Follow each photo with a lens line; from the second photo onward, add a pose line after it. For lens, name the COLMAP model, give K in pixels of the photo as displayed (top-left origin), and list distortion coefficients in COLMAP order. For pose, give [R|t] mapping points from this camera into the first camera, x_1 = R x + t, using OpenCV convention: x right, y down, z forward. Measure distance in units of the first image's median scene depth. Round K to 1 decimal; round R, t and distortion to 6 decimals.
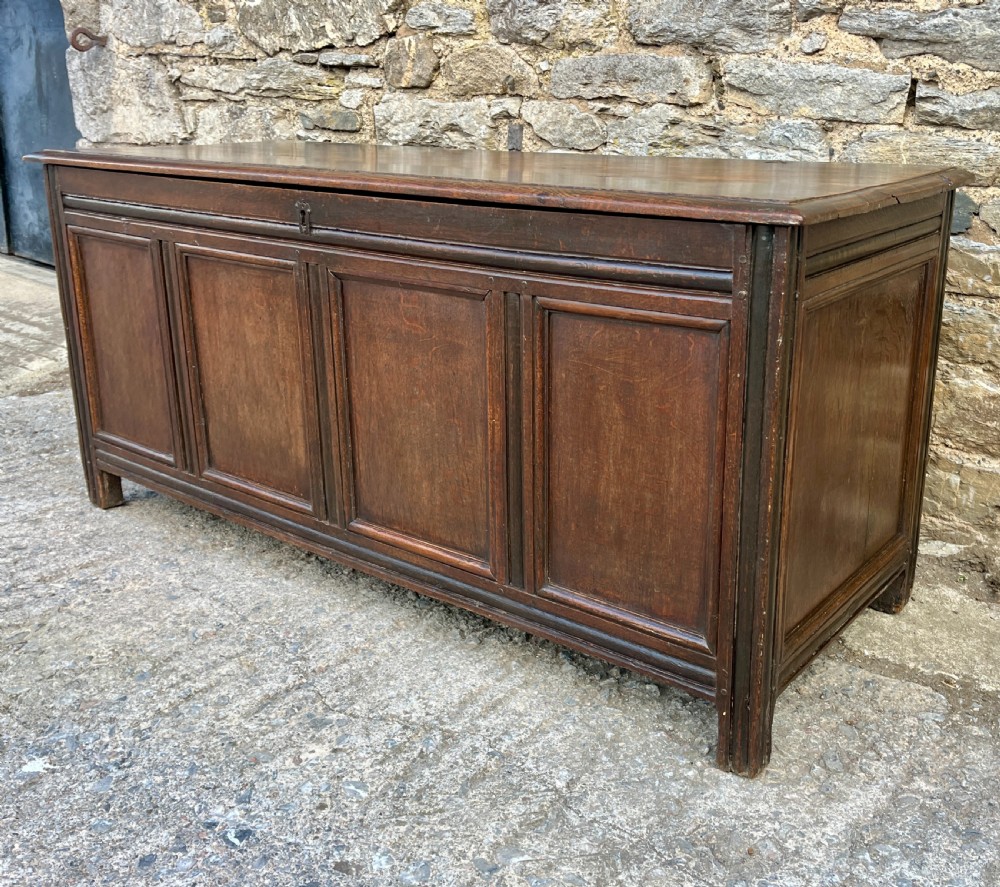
lens RADIAL K [[1046.9, 0, 568.1], [0, 1046.9, 423.2], [0, 0, 1]] dist [0.017990, 0.000000]
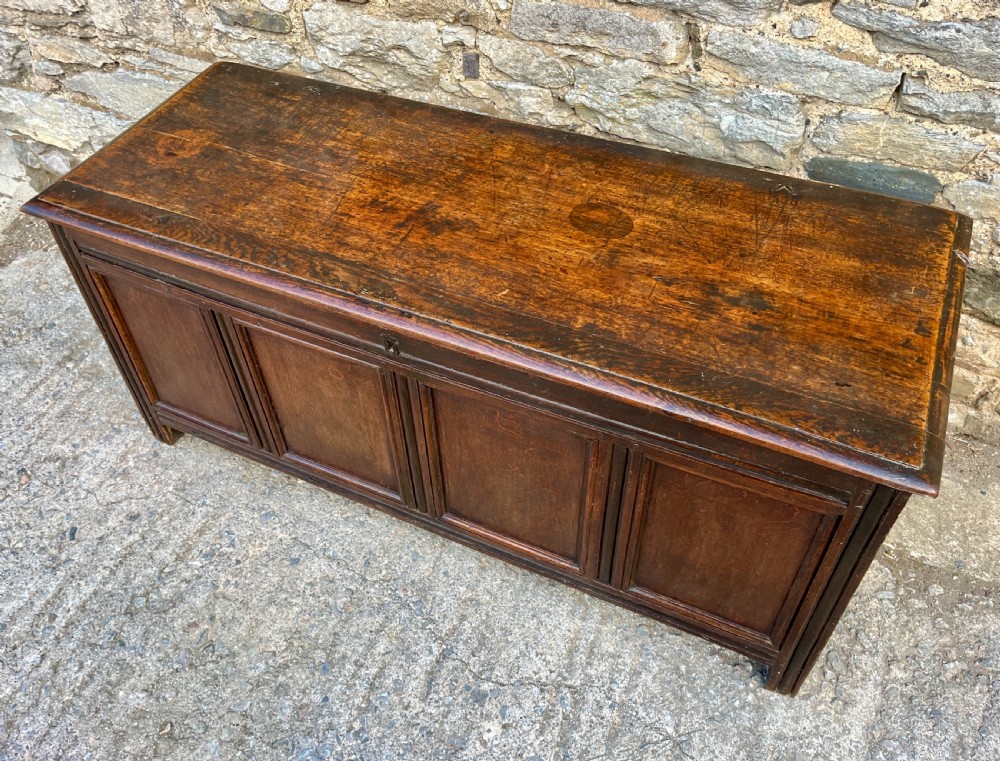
lens RADIAL K [[847.4, 0, 457.9], [0, 847.4, 354.4], [0, 0, 1]] dist [0.037833, -0.048758]
pose [[0.980722, -0.175414, 0.086101, -0.208829], [0.112986, 0.868551, 0.482549, -0.487635], [-0.159429, -0.463518, 0.871627, 0.169186]]
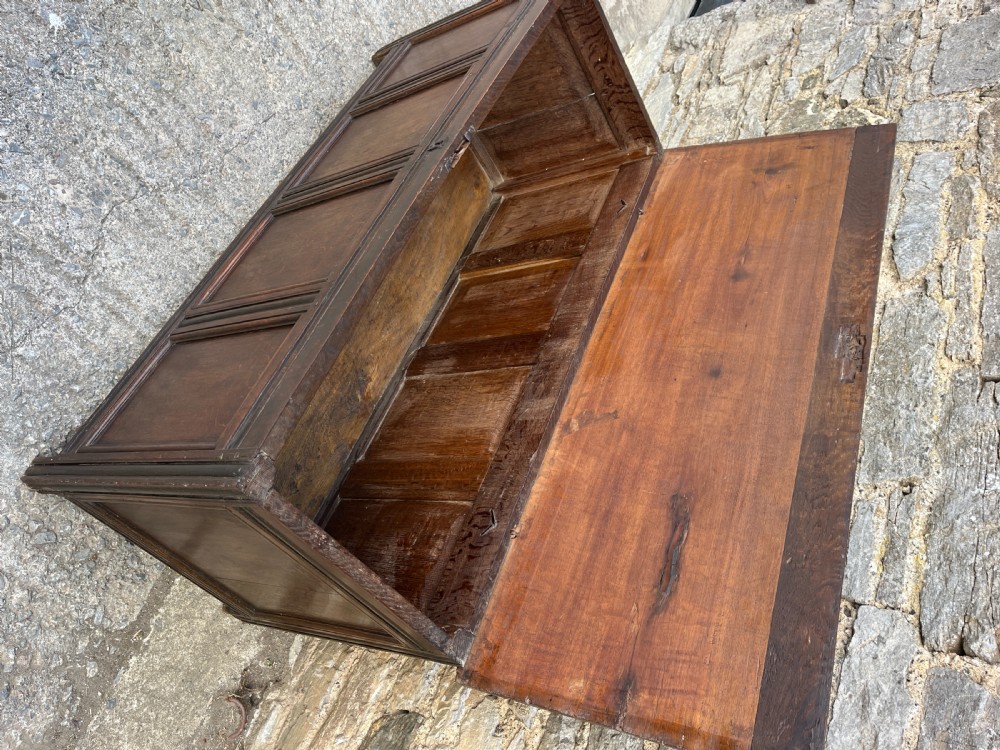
lens RADIAL K [[754.0, 0, 496.8], [0, 754.0, 384.6], [0, 0, 1]] dist [0.060698, -0.091050]
pose [[0.012857, 0.996326, -0.084668, 0.096646], [-0.939783, 0.040962, 0.339309, -0.453527], [0.341531, 0.075207, 0.936857, 0.142043]]
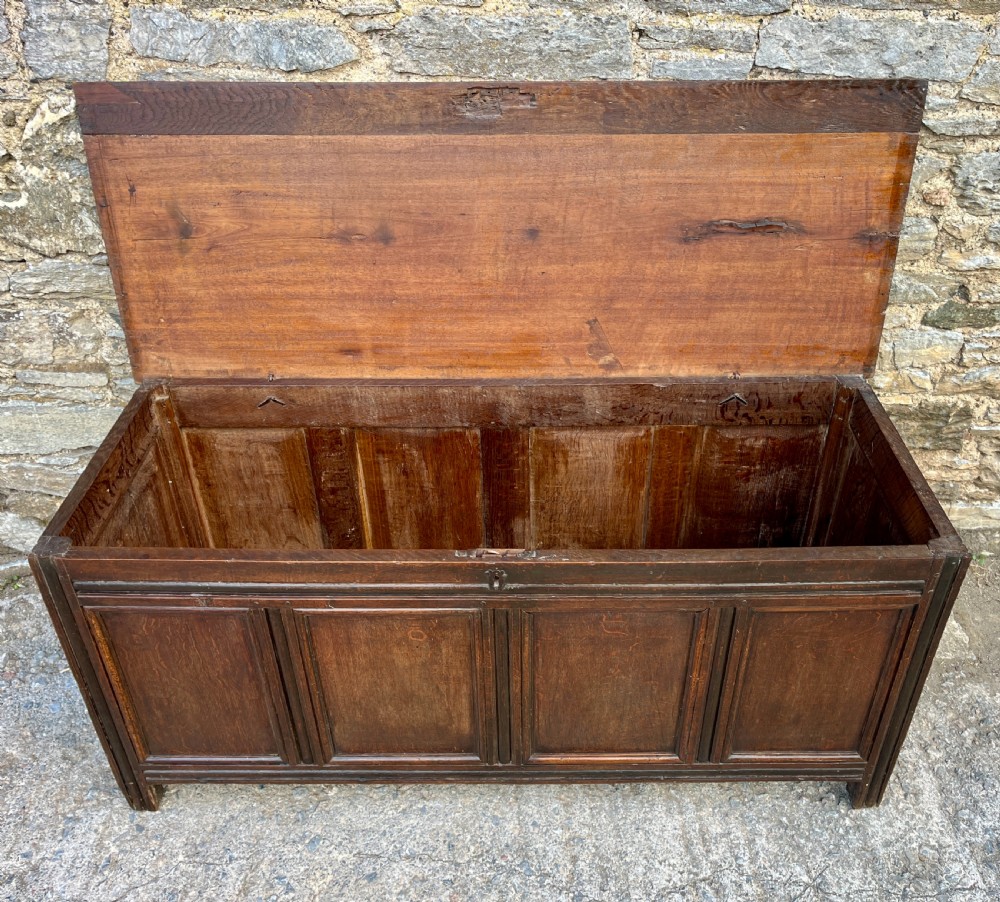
lens RADIAL K [[918.5, 0, 529.2], [0, 918.5, 449.5], [0, 0, 1]] dist [0.014979, 0.000000]
pose [[0.798095, -0.349298, 0.490953, -0.522796], [0.182911, 0.916819, 0.354947, -0.530568], [-0.574097, -0.193480, 0.795599, 0.187626]]
